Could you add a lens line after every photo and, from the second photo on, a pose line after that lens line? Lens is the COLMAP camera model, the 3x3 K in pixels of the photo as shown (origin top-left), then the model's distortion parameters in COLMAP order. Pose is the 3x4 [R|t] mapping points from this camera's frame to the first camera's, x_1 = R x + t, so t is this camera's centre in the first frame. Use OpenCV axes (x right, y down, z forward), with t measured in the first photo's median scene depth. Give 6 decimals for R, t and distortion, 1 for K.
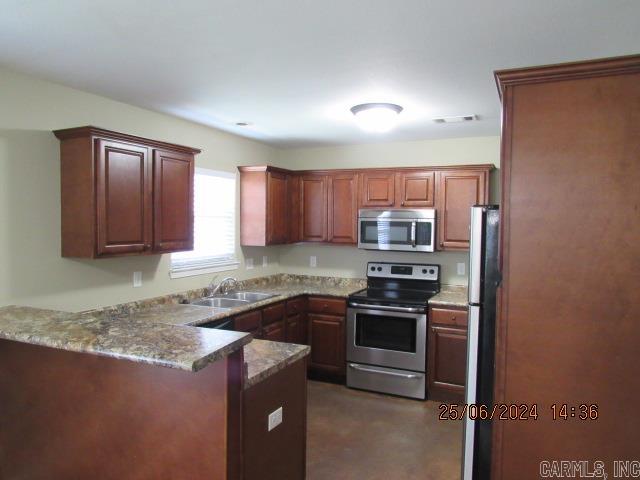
lens RADIAL K [[460.3, 0, 338.9], [0, 460.3, 228.6], [0, 0, 1]] dist [0.003749, 0.000483]
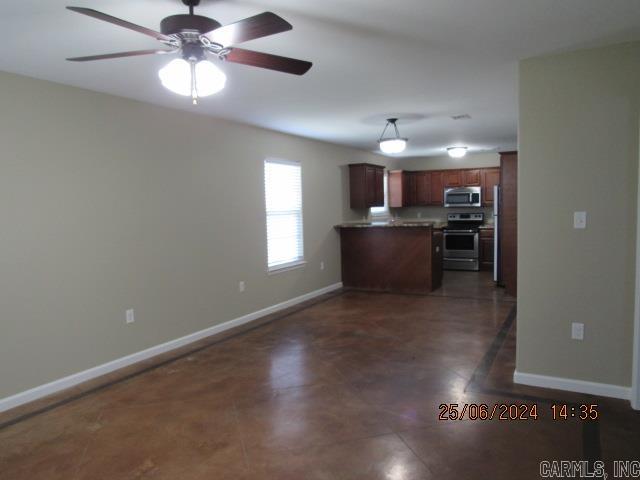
lens RADIAL K [[460.3, 0, 338.9], [0, 460.3, 228.6], [0, 0, 1]] dist [0.003749, 0.000483]
pose [[0.996441, -0.032266, -0.077870, -0.294094], [0.035290, 0.998663, 0.037776, 0.048354], [0.076547, -0.040390, 0.996248, -1.220967]]
